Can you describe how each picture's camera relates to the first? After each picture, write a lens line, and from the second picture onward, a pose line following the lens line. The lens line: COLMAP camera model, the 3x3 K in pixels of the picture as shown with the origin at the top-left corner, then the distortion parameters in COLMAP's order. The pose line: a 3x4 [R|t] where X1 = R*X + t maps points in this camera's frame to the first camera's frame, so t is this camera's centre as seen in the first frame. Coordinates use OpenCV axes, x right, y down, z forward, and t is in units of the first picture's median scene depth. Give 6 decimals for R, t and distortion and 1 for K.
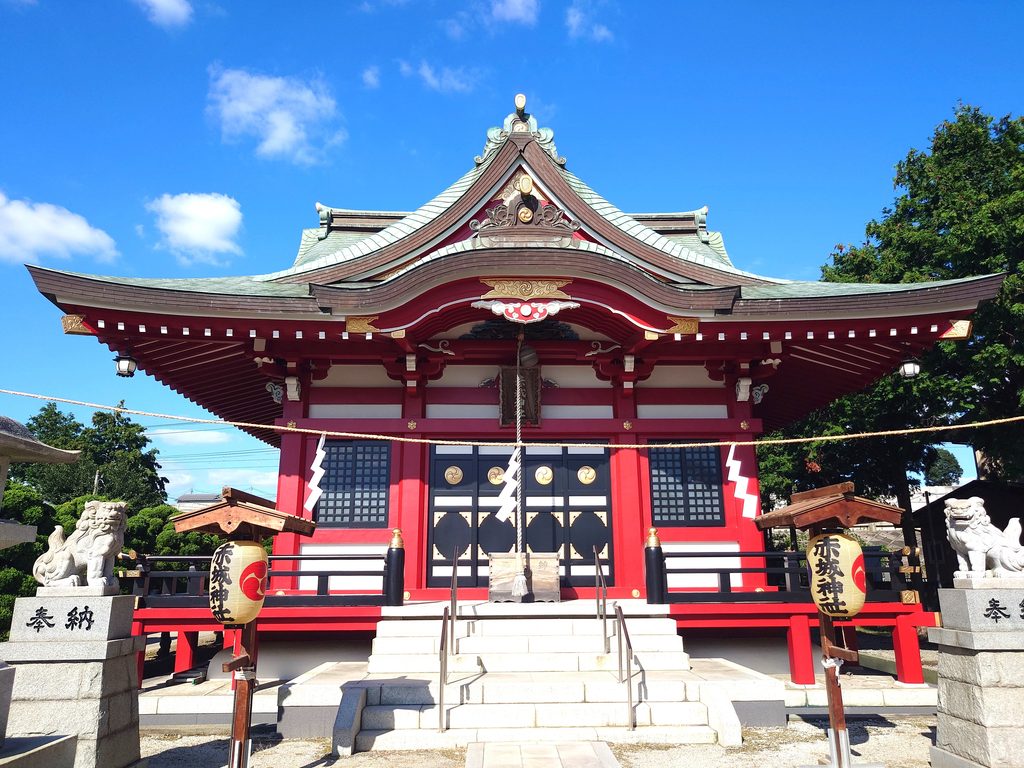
lens RADIAL K [[727.3, 0, 512.0], [0, 727.3, 384.0], [0, 0, 1]] dist [-0.001982, -0.000591]
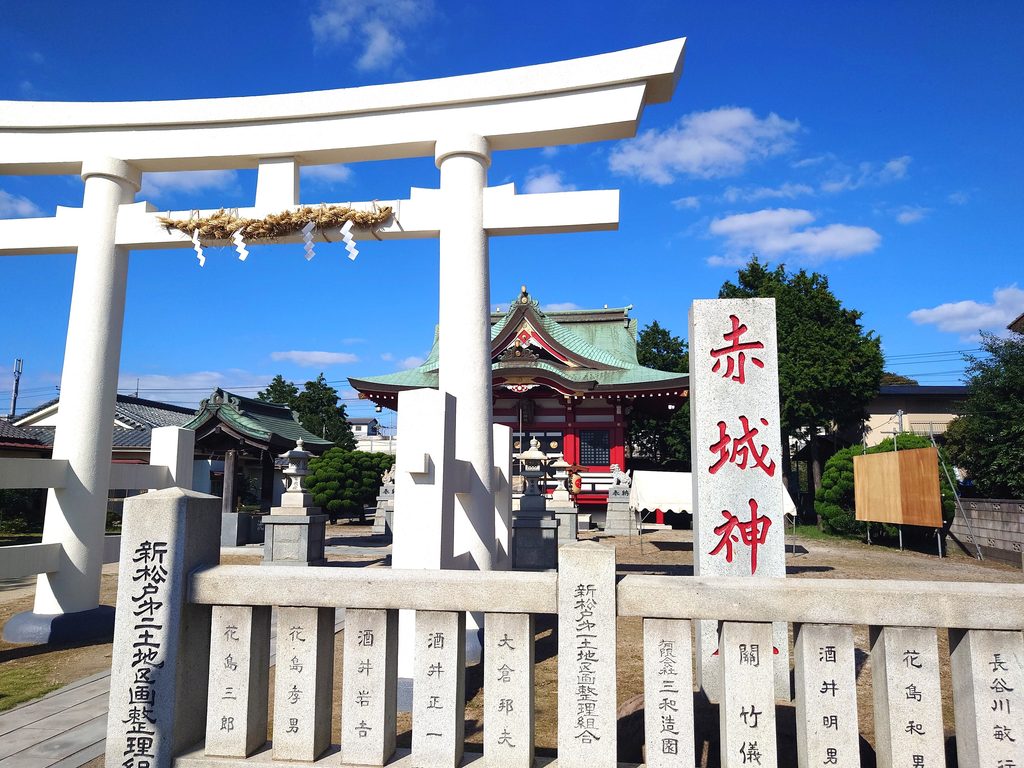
lens RADIAL K [[727.3, 0, 512.0], [0, 727.3, 384.0], [0, 0, 1]] dist [-0.001982, -0.000591]
pose [[0.985897, -0.009976, -0.167053, 0.377486], [0.028813, 0.993434, 0.110720, -0.355304], [0.164851, -0.113972, 0.979711, -1.407020]]
